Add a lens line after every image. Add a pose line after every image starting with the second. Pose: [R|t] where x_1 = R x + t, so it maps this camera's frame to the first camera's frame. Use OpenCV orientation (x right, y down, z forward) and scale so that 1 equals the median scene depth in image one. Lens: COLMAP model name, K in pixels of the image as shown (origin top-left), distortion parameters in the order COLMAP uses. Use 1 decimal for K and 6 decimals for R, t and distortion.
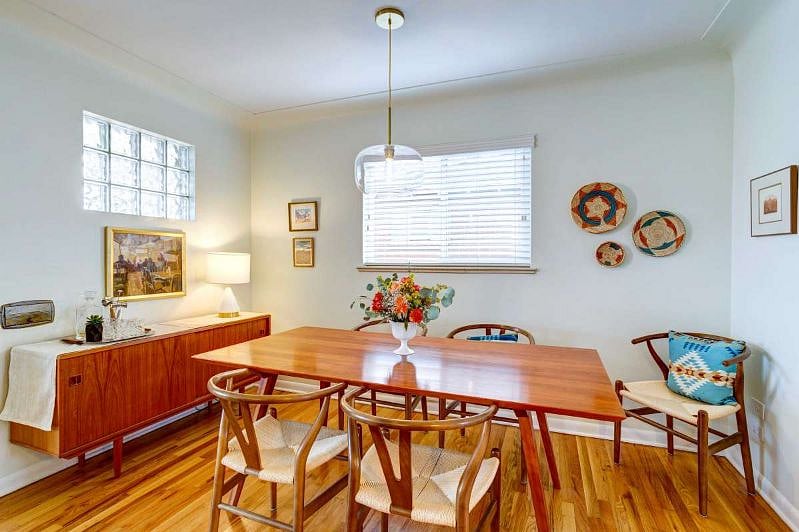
lens RADIAL K [[391.6, 0, 396.6], [0, 391.6, 263.4], [0, 0, 1]] dist [-0.022865, 0.003394]
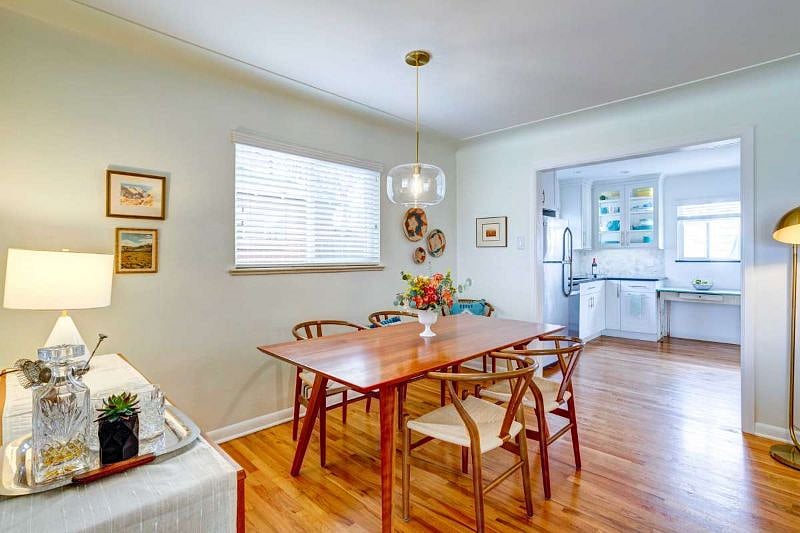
lens RADIAL K [[392.1, 0, 392.7], [0, 392.1, 257.7], [0, 0, 1]] dist [-0.022865, 0.003394]
pose [[0.405180, -0.003541, 0.914230, -0.883405], [0.014240, 0.999896, -0.002438, -0.012184], [-0.914126, 0.014006, 0.405188, 0.466952]]
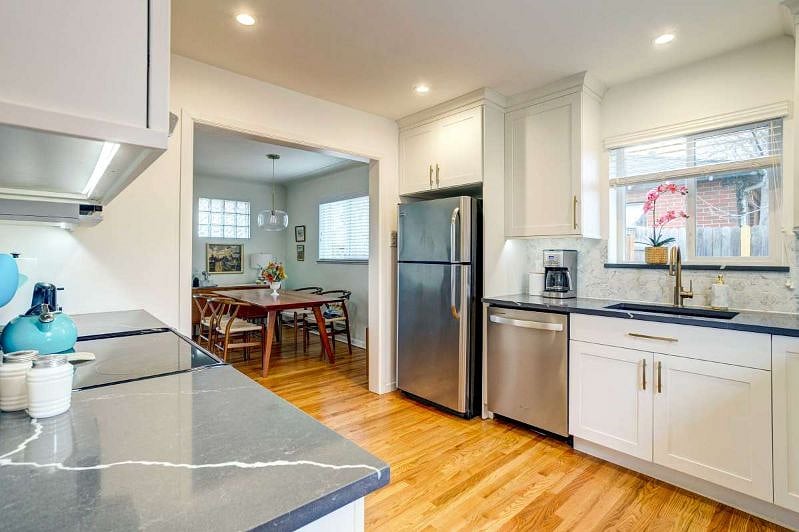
lens RADIAL K [[391.6, 0, 392.8], [0, 391.6, 250.1], [0, 0, 1]] dist [-0.022865, 0.003394]
pose [[0.886043, -0.006292, -0.463561, 1.370619], [-0.007168, 0.999602, -0.027268, 0.009278], [0.463548, 0.027484, 0.885645, -0.605836]]
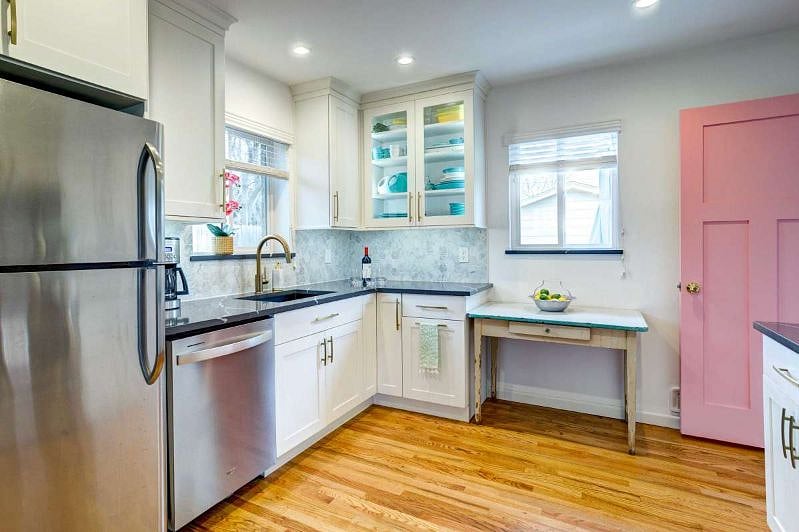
lens RADIAL K [[423.2, 0, 365.7], [0, 423.2, 247.8], [0, 0, 1]] dist [-0.018689, 0.011585]
pose [[0.149424, -0.010894, 0.988713, 0.506403], [0.019849, 0.999771, 0.008016, -0.005486], [-0.988574, 0.018427, 0.149606, 0.110428]]
